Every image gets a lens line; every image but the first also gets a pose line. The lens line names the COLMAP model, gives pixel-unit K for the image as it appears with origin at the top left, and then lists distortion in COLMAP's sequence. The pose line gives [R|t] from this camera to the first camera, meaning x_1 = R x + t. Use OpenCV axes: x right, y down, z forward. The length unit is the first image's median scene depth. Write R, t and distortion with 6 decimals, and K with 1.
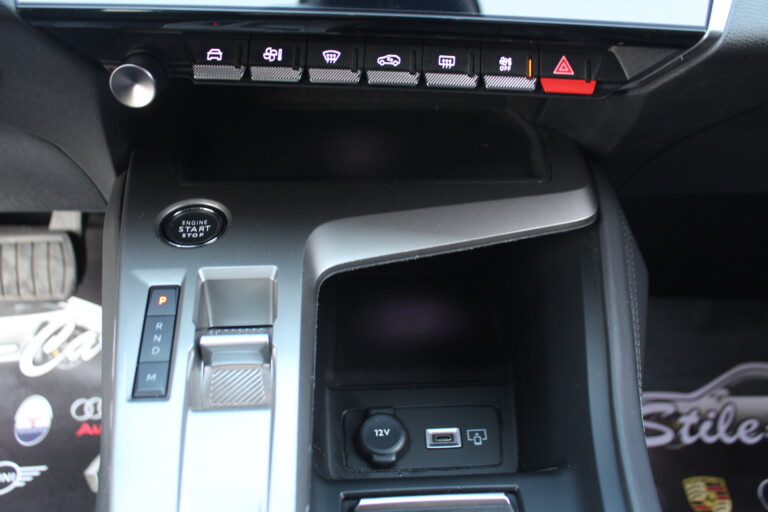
lens RADIAL K [[769.3, 0, 384.0], [0, 769.3, 256.0], [0, 0, 1]] dist [-0.079276, 0.022250]
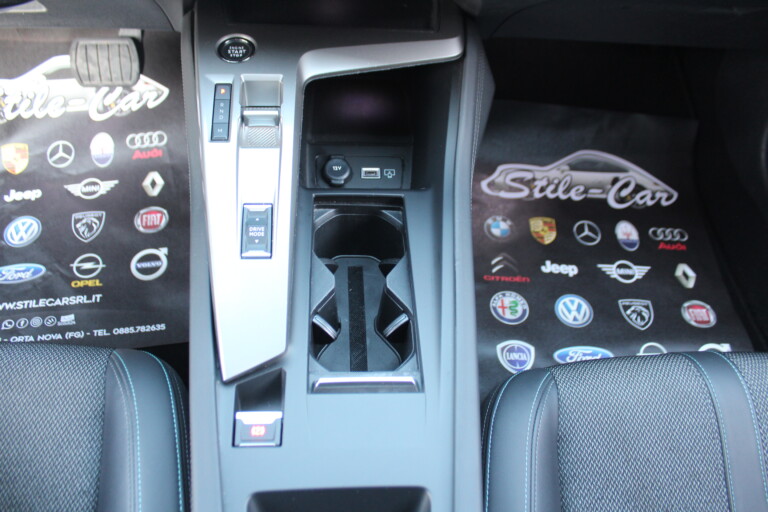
lens RADIAL K [[628.4, 0, 384.0], [0, 628.4, 256.0], [0, 0, 1]] dist [-0.161840, 0.130083]
pose [[0.997870, 0.039659, 0.051798, 0.040716], [-0.053829, 0.949110, 0.310309, -0.041474], [-0.036855, -0.312436, 0.949223, -0.497828]]
